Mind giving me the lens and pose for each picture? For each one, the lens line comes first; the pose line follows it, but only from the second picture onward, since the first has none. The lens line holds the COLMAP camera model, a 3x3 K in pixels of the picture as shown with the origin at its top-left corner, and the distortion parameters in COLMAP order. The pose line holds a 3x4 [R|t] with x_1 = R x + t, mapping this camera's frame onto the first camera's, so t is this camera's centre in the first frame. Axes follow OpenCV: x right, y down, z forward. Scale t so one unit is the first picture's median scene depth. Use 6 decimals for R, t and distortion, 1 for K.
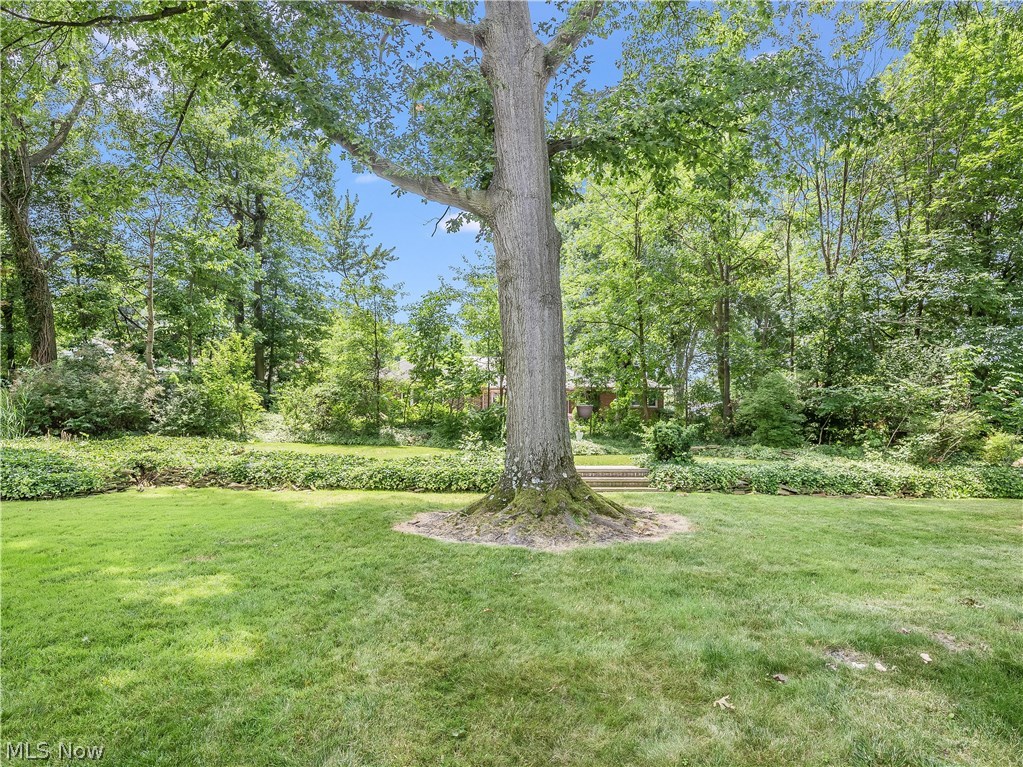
lens RADIAL K [[462.7, 0, 510.6], [0, 462.7, 385.7], [0, 0, 1]] dist [-0.000657, -0.000015]
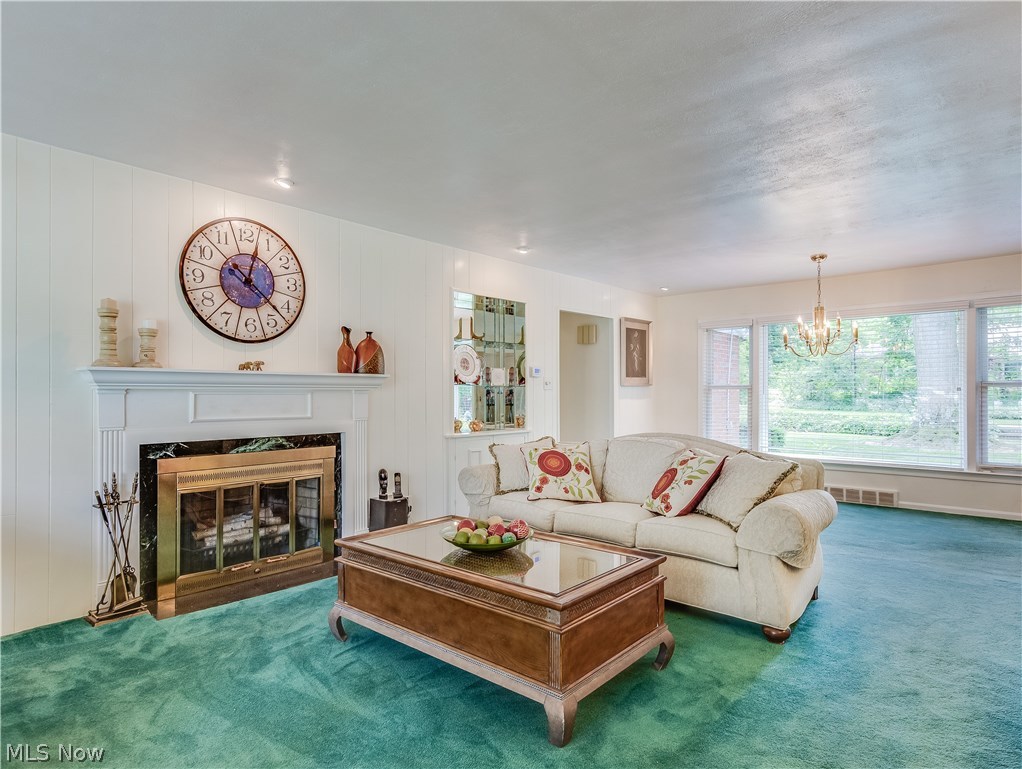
lens RADIAL K [[594.8, 0, 510.6], [0, 594.8, 388.3], [0, 0, 1]] dist [0.000816, 0.000069]
pose [[0.660007, -0.013811, -0.751132, 0.351408], [0.057946, 0.997788, 0.032571, -0.050491], [0.749021, -0.065022, 0.659348, -0.875025]]
